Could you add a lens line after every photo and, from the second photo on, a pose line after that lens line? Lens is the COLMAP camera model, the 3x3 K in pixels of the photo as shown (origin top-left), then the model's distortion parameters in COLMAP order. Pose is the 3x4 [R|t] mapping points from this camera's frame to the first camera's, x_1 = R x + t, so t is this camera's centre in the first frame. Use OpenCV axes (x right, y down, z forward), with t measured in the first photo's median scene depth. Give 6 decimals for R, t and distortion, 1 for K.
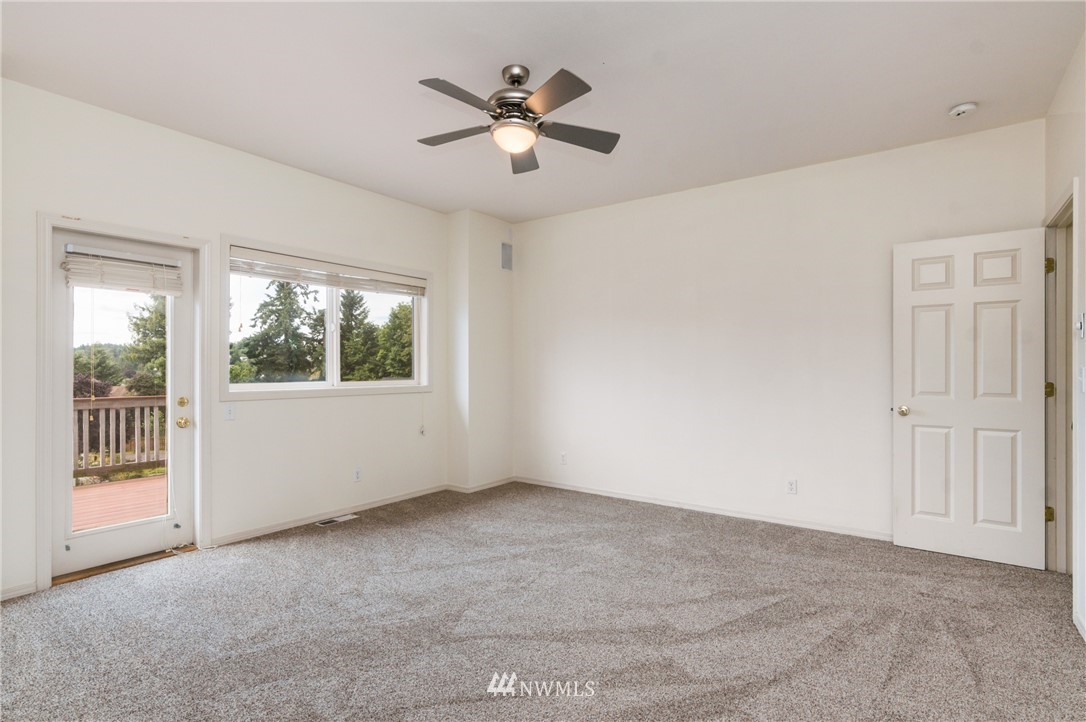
lens RADIAL K [[536.5, 0, 549.9], [0, 536.5, 360.8], [0, 0, 1]] dist [-0.000542, -0.000604]
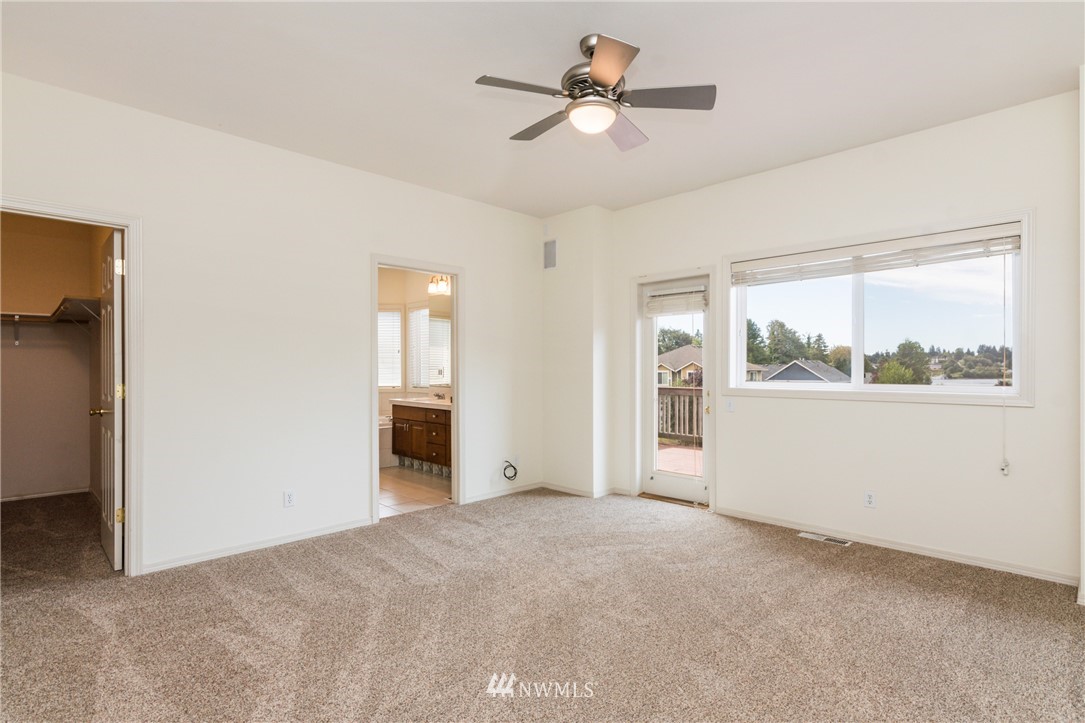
lens RADIAL K [[519.2, 0, 544.0], [0, 519.2, 371.2], [0, 0, 1]] dist [-0.004740, -0.000490]
pose [[-0.148341, 0.005025, -0.988923, 0.641971], [0.011490, 0.999928, 0.003357, 0.013615], [0.988869, -0.010865, -0.148388, 0.830183]]
